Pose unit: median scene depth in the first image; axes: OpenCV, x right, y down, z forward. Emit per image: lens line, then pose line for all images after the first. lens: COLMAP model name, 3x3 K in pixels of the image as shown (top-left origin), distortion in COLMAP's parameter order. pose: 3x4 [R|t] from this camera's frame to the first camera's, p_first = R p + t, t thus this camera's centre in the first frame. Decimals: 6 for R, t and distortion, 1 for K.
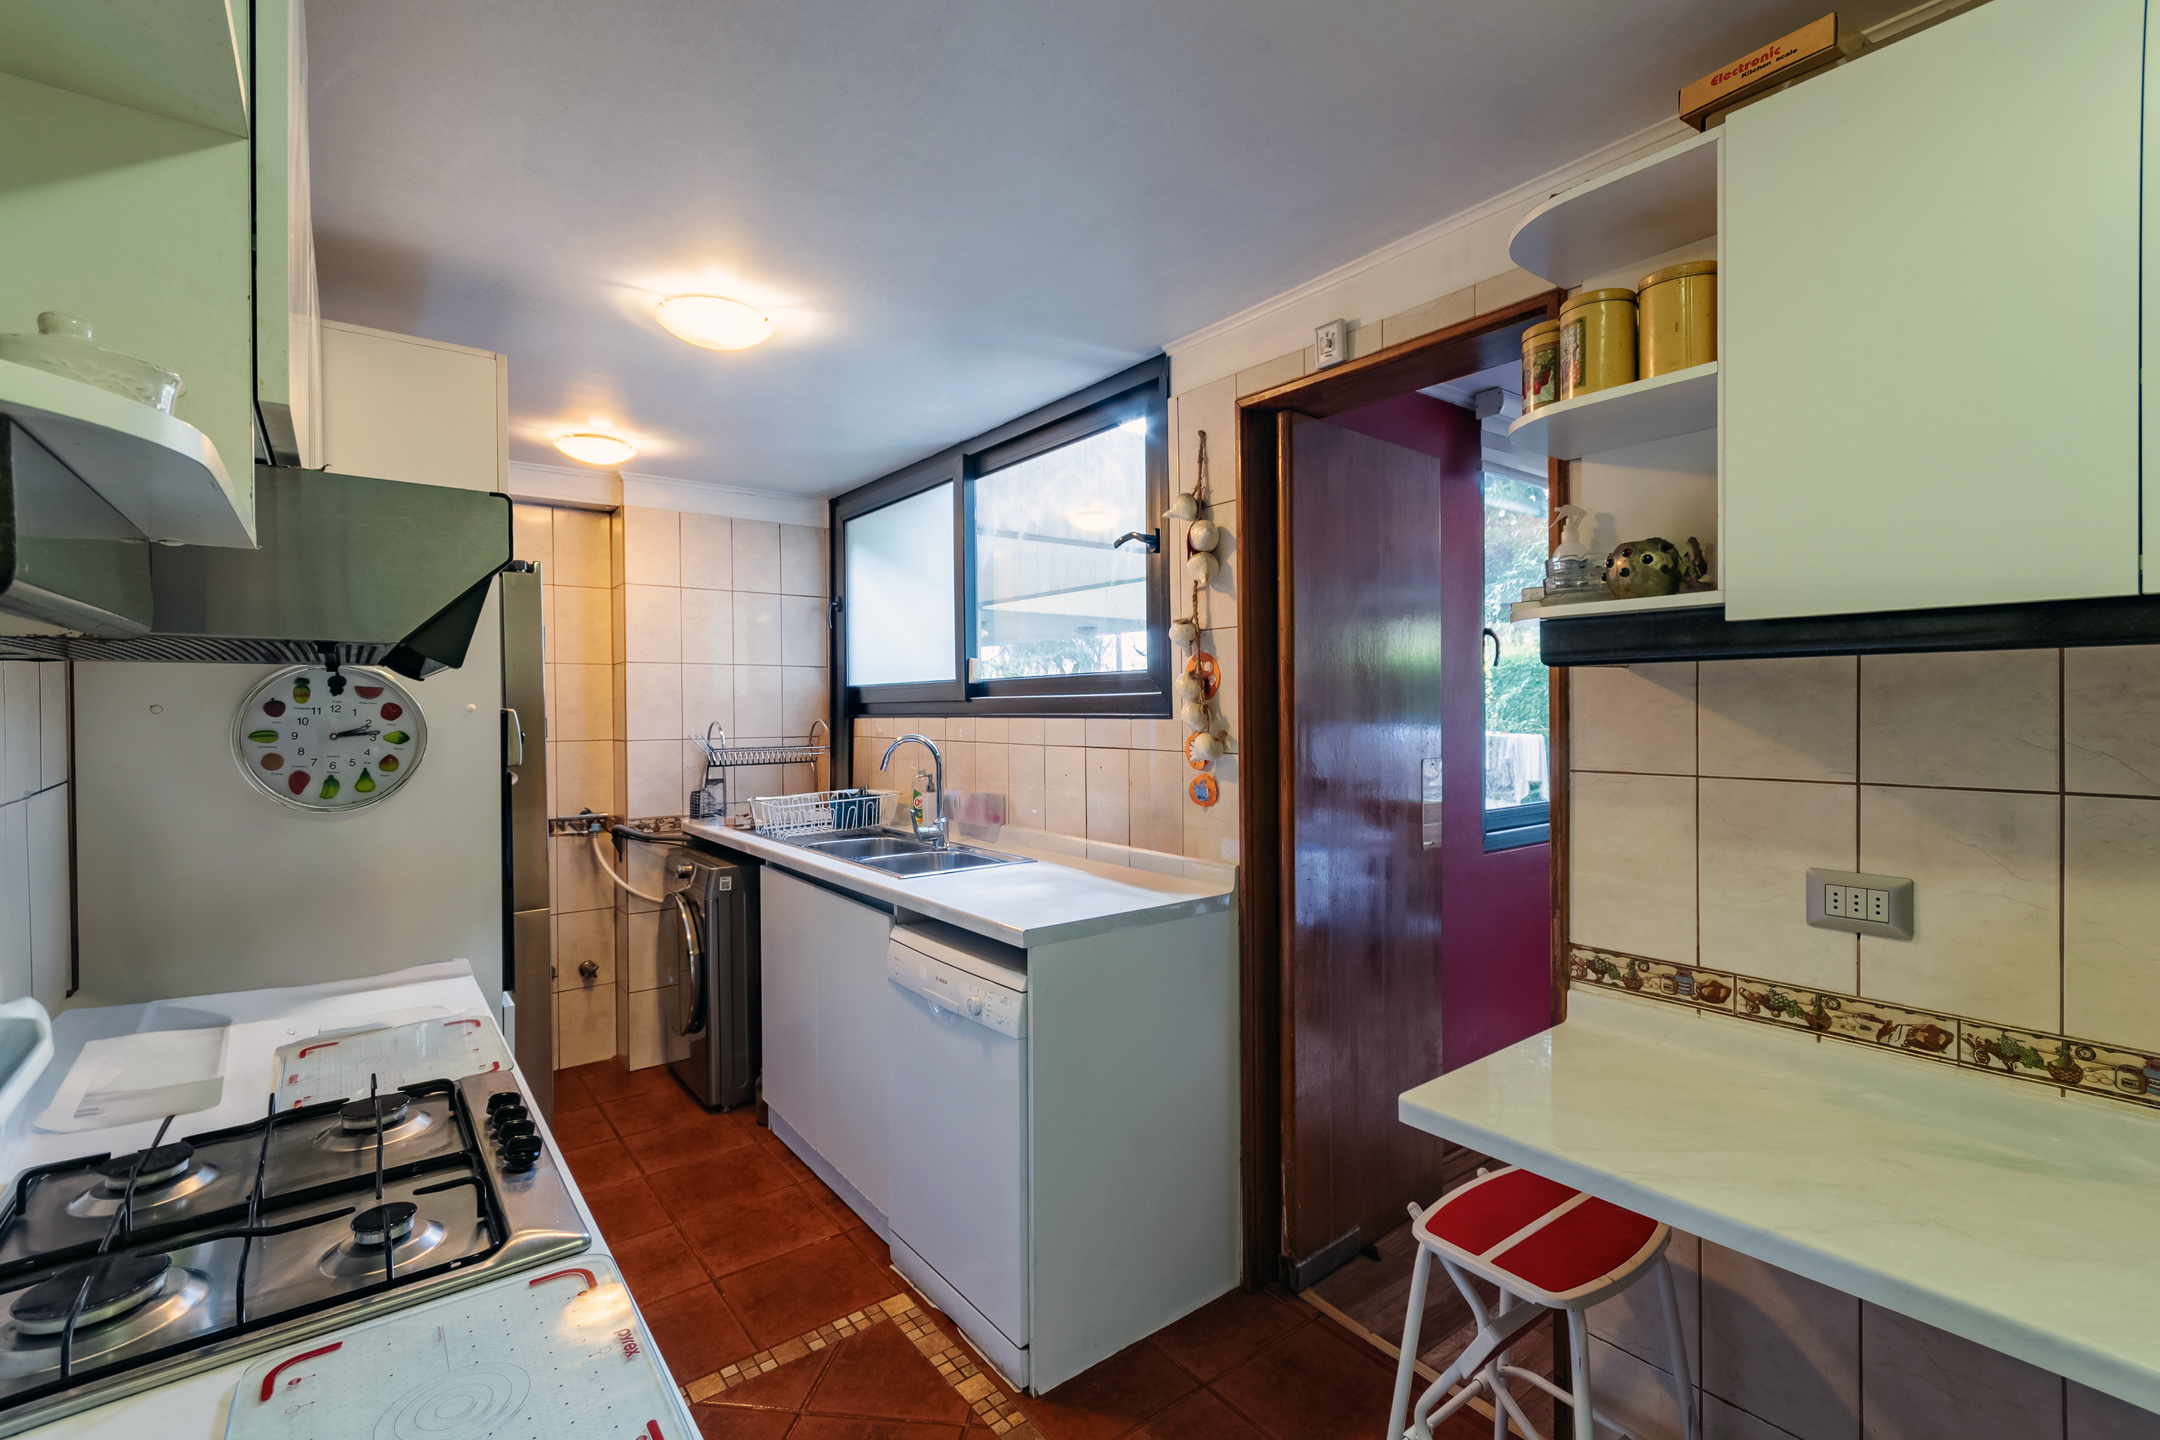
lens RADIAL K [[961.2, 0, 1085.4], [0, 961.2, 715.4], [0, 0, 1]] dist [0.000910, 0.000621]
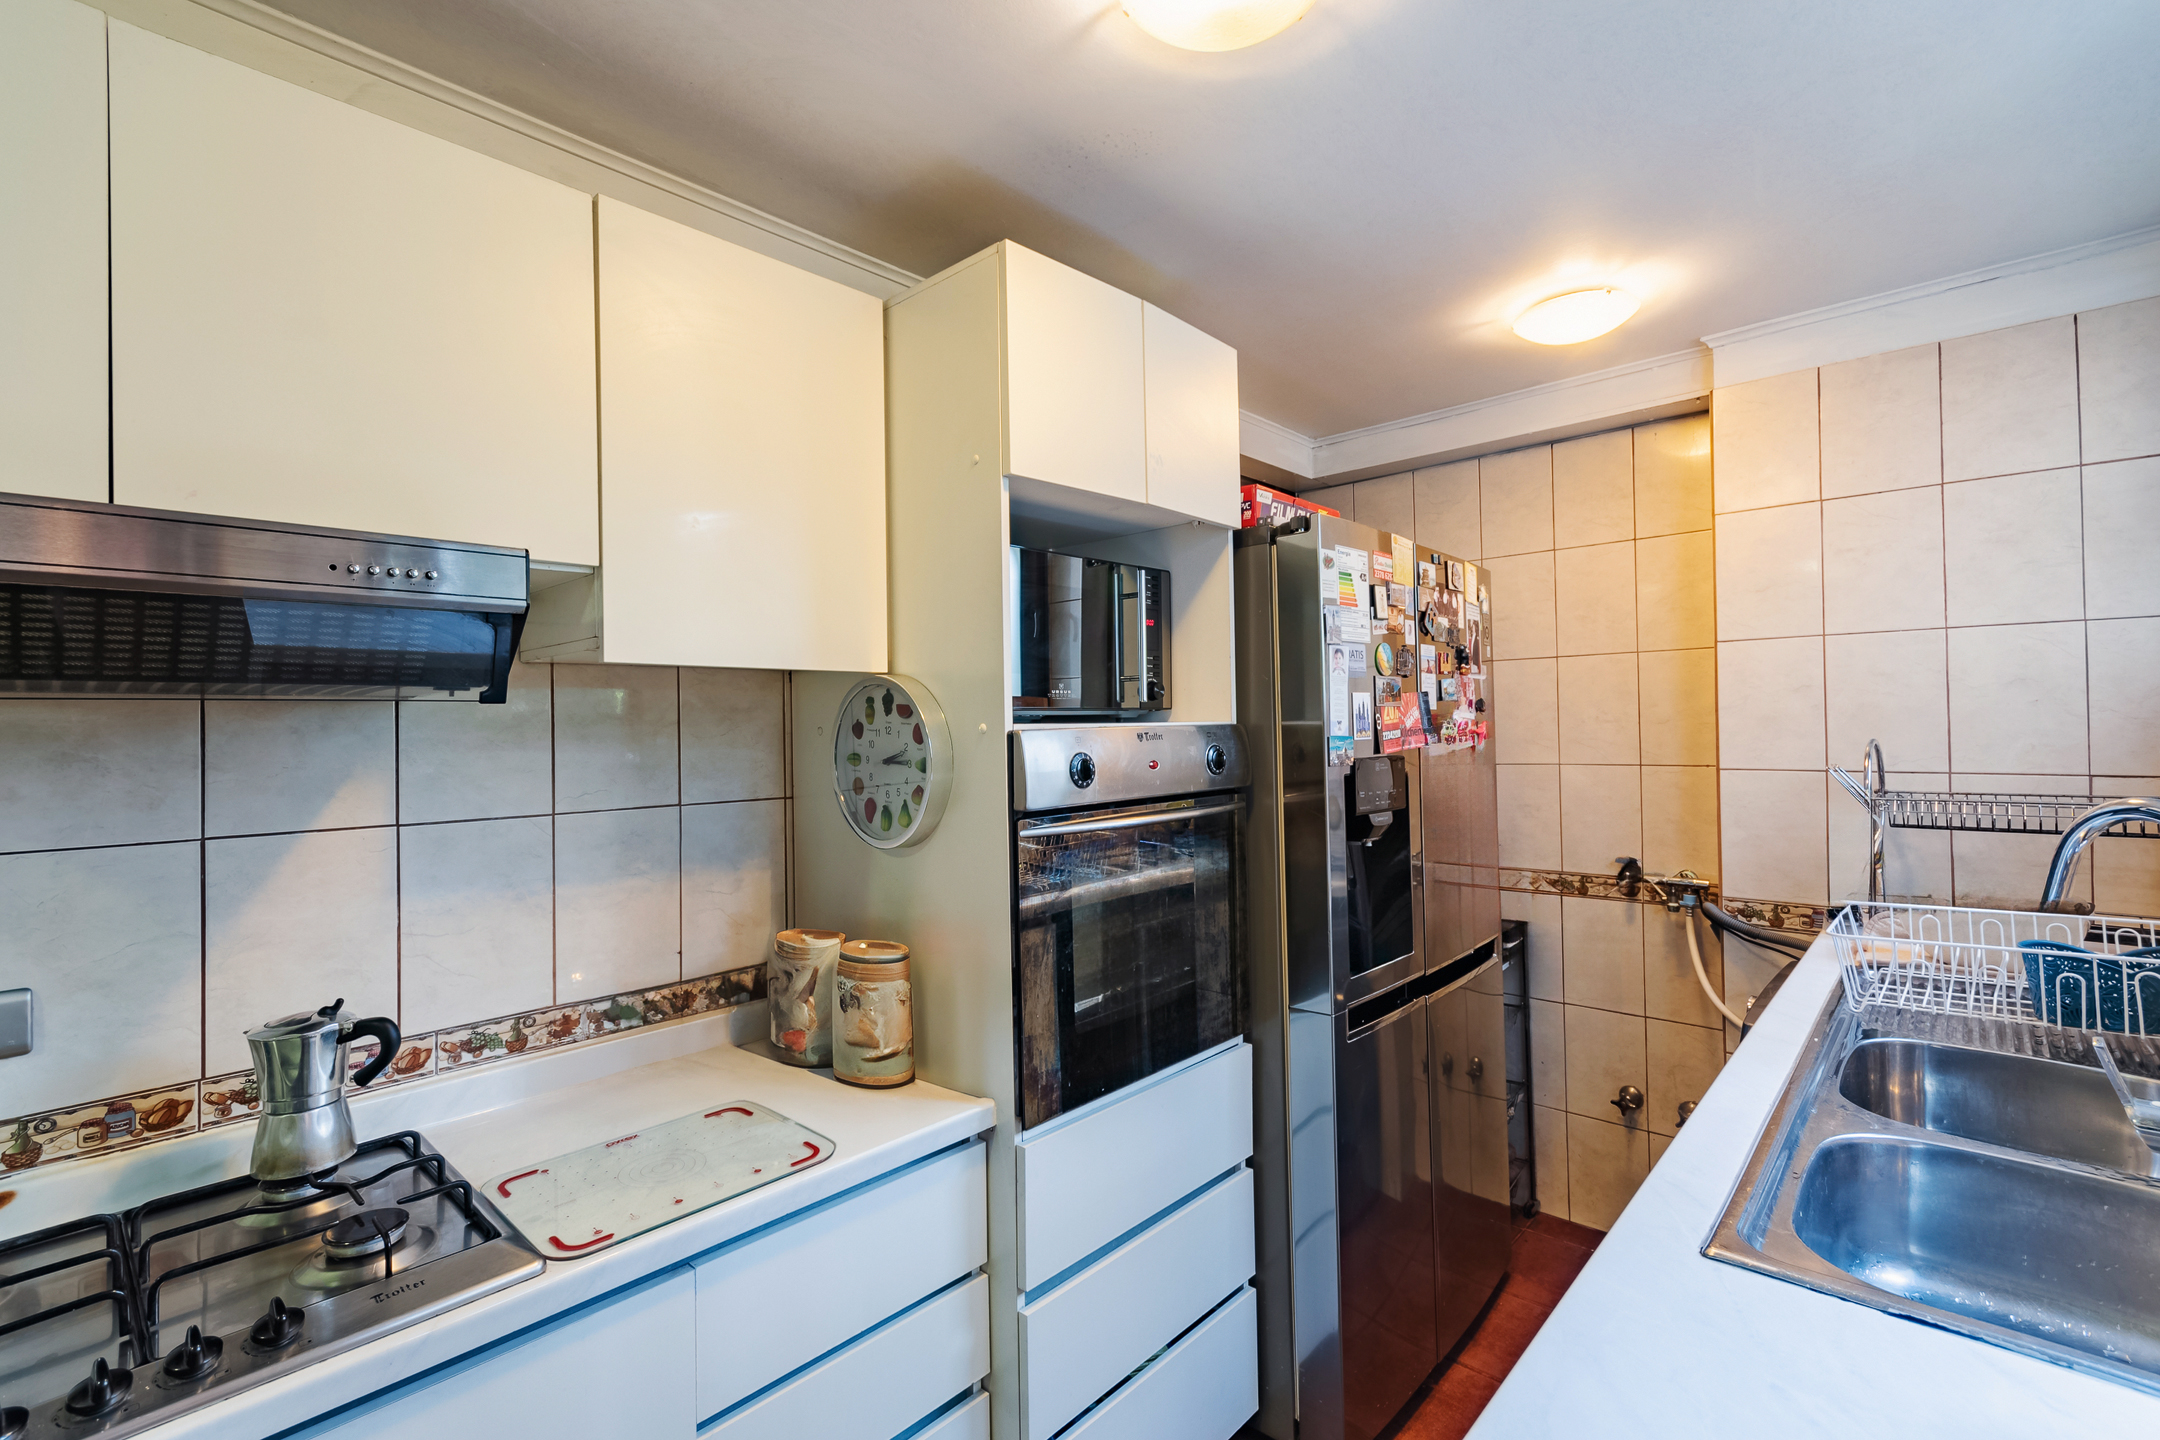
lens RADIAL K [[961.2, 0, 1084.0], [0, 961.2, 720.7], [0, 0, 1]] dist [0.000910, 0.000621]
pose [[0.174903, -0.002249, -0.984583, 0.120819], [0.005472, 0.999984, -0.001313, -0.013266], [0.984571, -0.005158, 0.174912, 0.998977]]
